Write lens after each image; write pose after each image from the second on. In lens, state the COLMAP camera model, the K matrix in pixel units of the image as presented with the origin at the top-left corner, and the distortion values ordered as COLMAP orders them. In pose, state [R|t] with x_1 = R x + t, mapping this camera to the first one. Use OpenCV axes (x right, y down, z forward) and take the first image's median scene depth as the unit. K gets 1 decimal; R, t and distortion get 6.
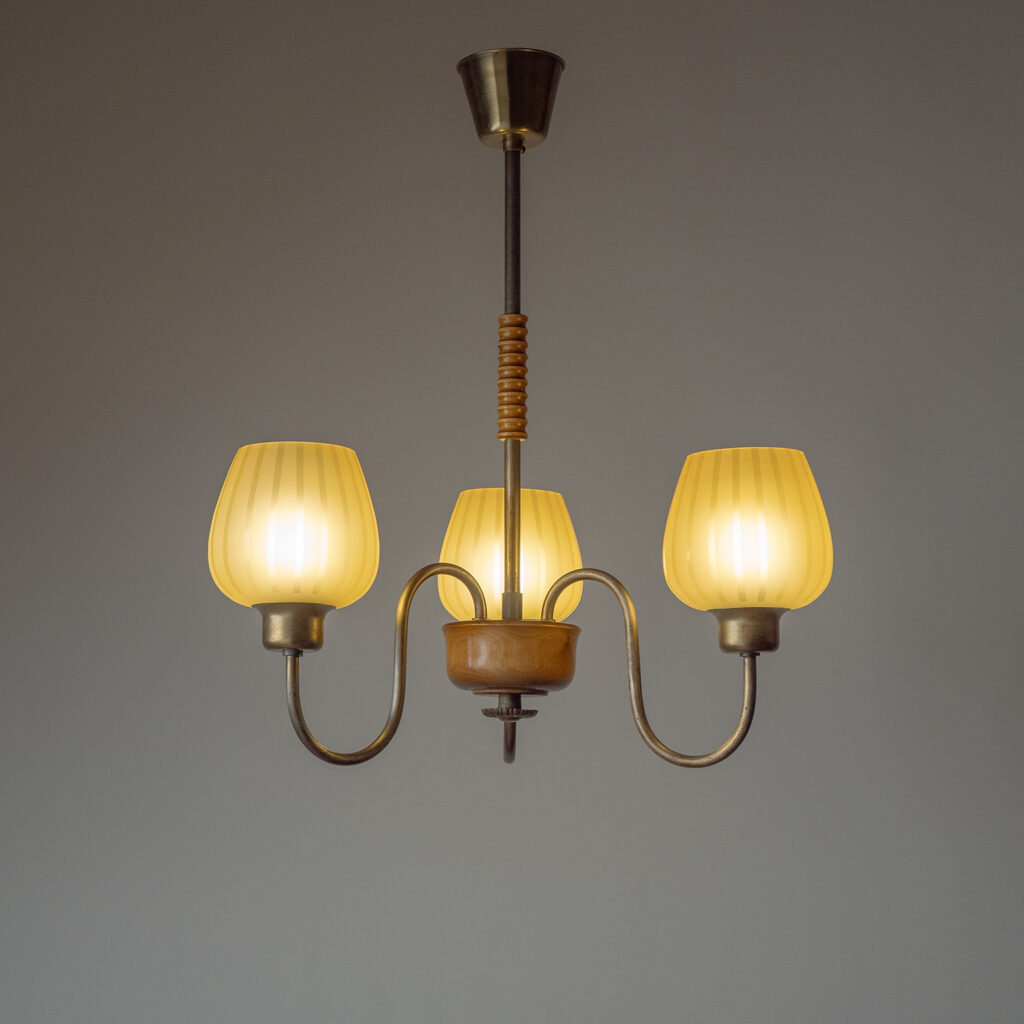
lens RADIAL K [[3216.5, 0, 512.0], [0, 3216.5, 512.0], [0, 0, 1]] dist [-0.045437, -2.084923]
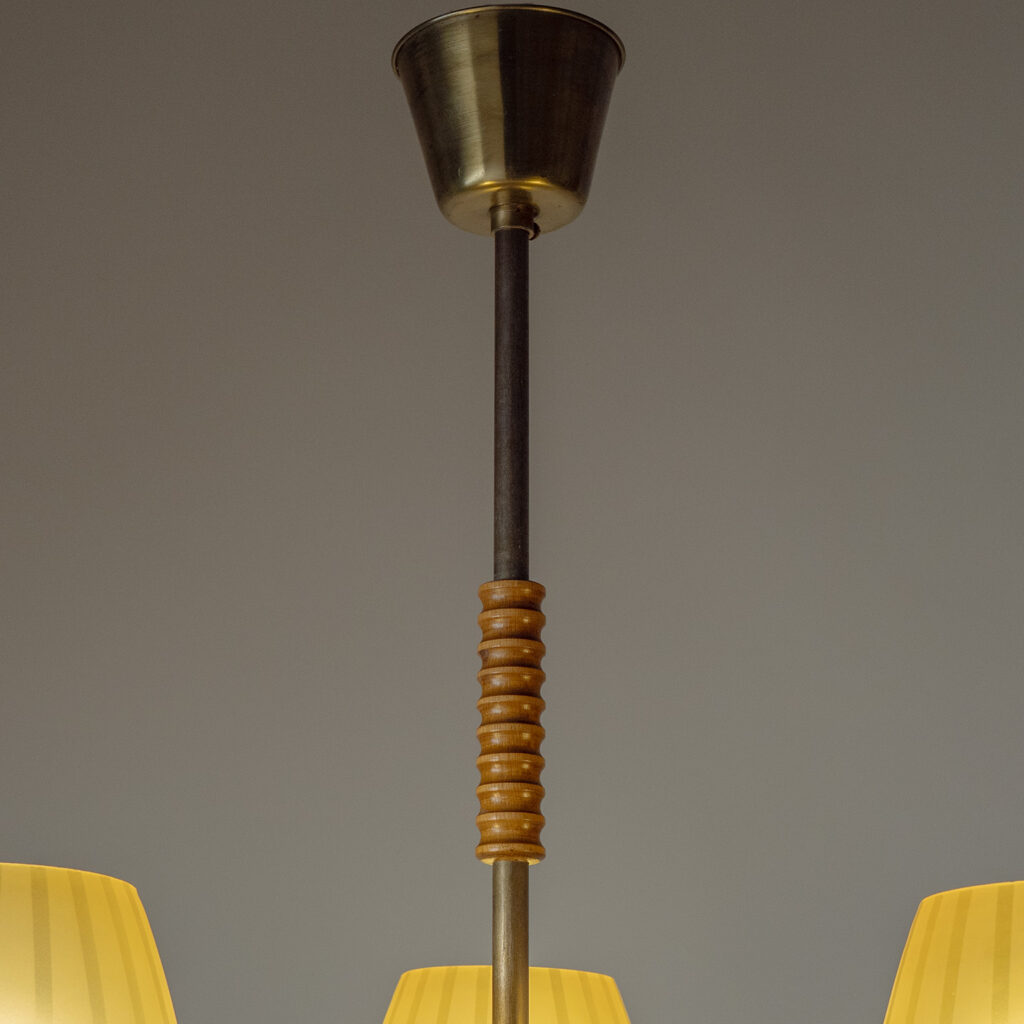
lens RADIAL K [[3216.5, 0, 512.0], [0, 3216.5, 512.0], [0, 0, 1]] dist [-0.045437, -2.084923]
pose [[0.999999, 0.000882, 0.000506, 0.000035], [-0.000807, 0.991180, -0.132522, -0.011487], [-0.000618, 0.132521, 0.991180, 0.553728]]
